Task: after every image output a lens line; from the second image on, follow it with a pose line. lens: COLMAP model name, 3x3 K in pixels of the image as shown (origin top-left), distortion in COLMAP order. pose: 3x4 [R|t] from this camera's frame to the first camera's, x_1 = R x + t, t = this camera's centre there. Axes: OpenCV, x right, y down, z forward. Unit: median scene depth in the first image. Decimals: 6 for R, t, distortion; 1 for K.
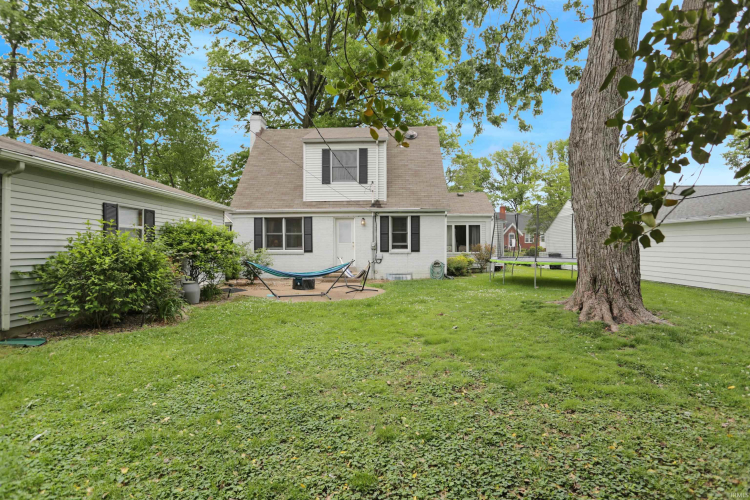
lens RADIAL K [[360.2, 0, 374.6], [0, 360.2, 248.2], [0, 0, 1]] dist [-0.035529, 0.002976]
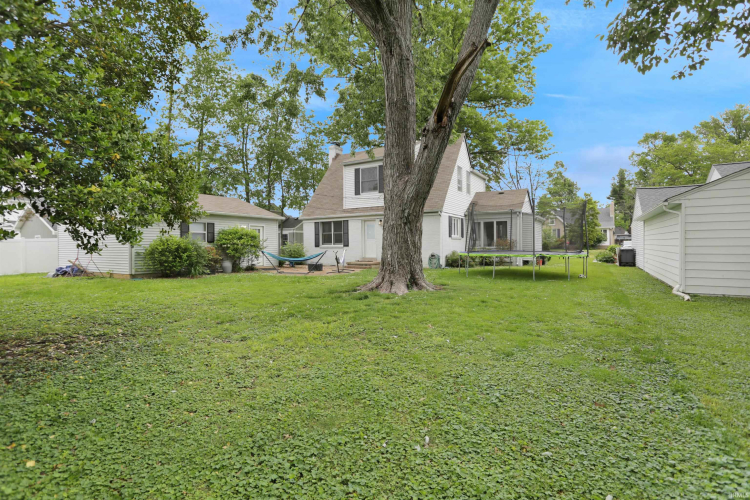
lens RADIAL K [[360.2, 0, 372.4], [0, 360.2, 249.2], [0, 0, 1]] dist [-0.035529, 0.002976]
pose [[0.873742, 0.003110, -0.486379, 0.558351], [0.001640, 0.999955, 0.009341, 0.008525], [0.486387, -0.008959, 0.873698, -0.131534]]
